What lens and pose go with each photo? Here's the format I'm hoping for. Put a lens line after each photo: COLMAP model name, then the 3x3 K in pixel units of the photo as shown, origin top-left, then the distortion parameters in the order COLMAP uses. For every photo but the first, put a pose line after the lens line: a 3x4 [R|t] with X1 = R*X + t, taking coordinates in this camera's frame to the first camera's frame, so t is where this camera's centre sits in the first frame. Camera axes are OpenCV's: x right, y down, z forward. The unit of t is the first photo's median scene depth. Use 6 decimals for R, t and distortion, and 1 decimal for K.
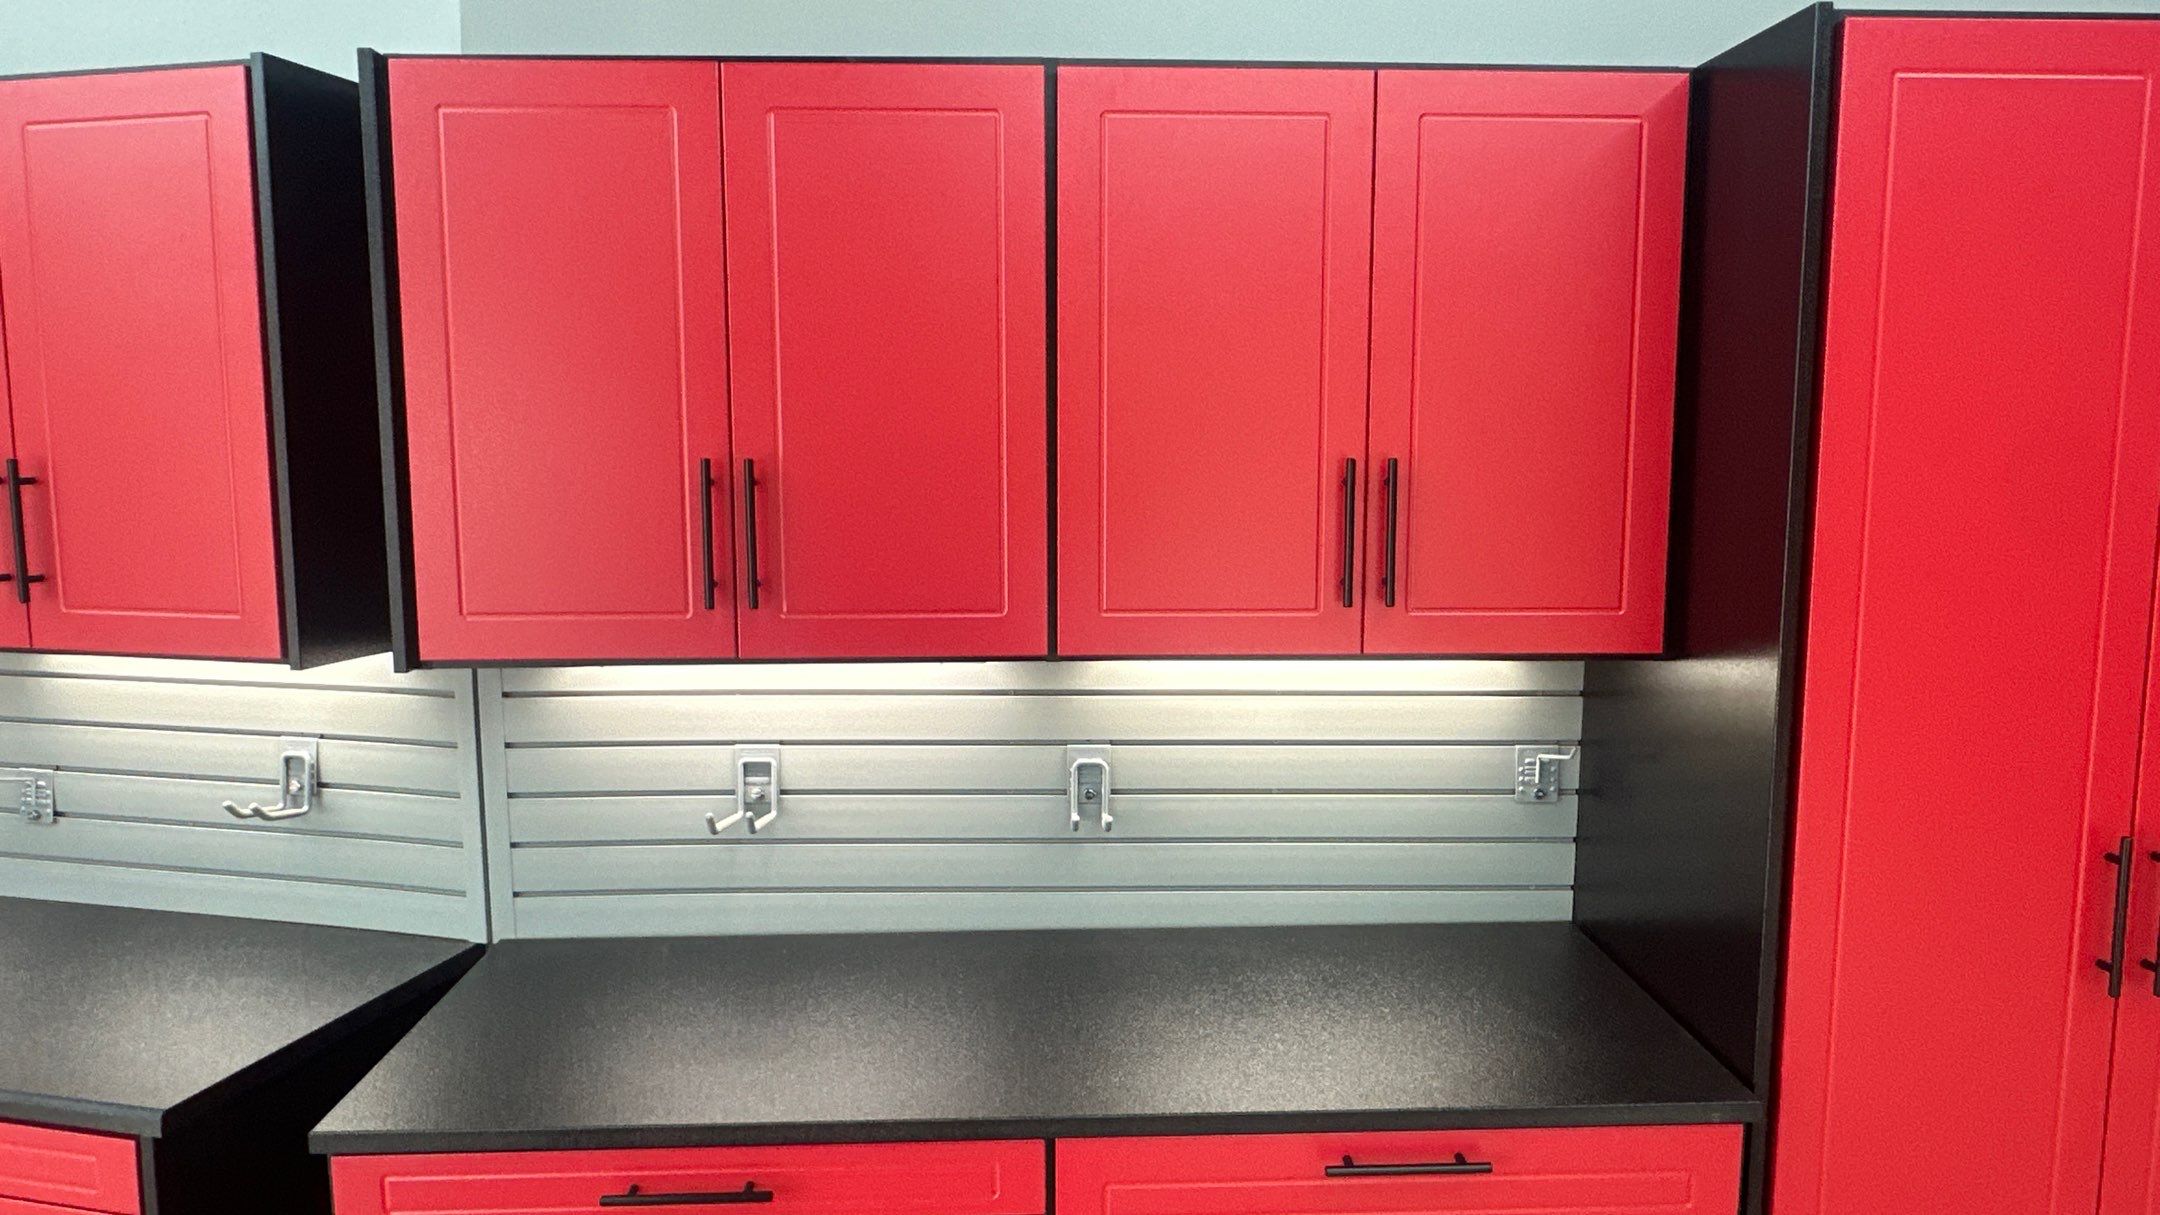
lens RADIAL K [[1493.6, 0, 1053.0], [0, 1493.6, 639.7], [0, 0, 1]] dist [-0.005948, -0.000103]
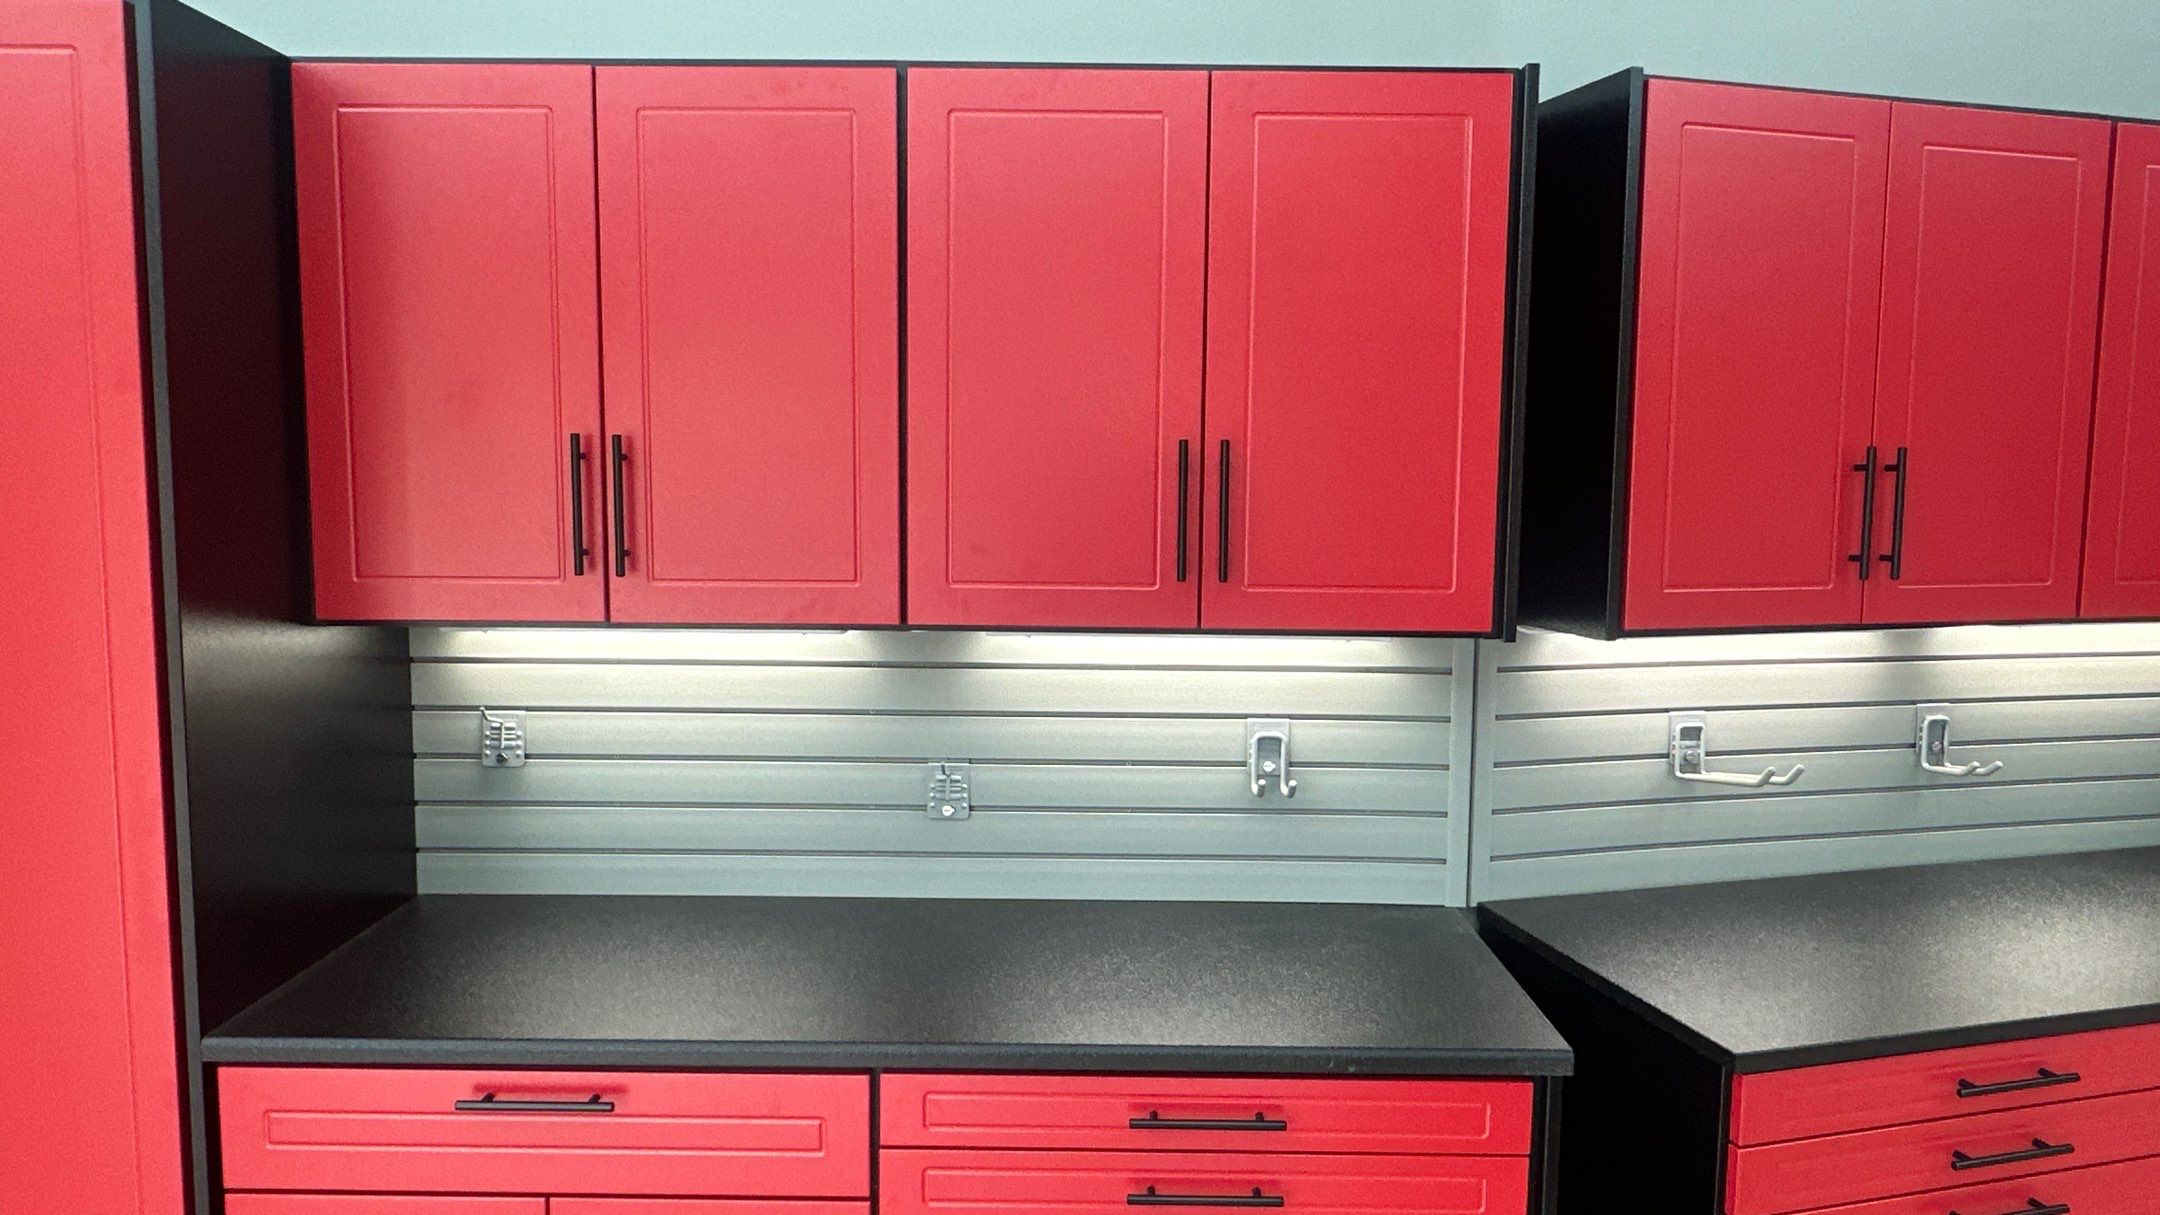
lens RADIAL K [[1493.6, 0, 1085.3], [0, 1493.6, 610.4], [0, 0, 1]] dist [-0.005948, -0.000103]
pose [[0.973031, -0.012893, 0.230313, -0.871174], [0.014105, 0.999894, -0.003618, -0.006060], [-0.230242, 0.006769, 0.973110, 0.032112]]
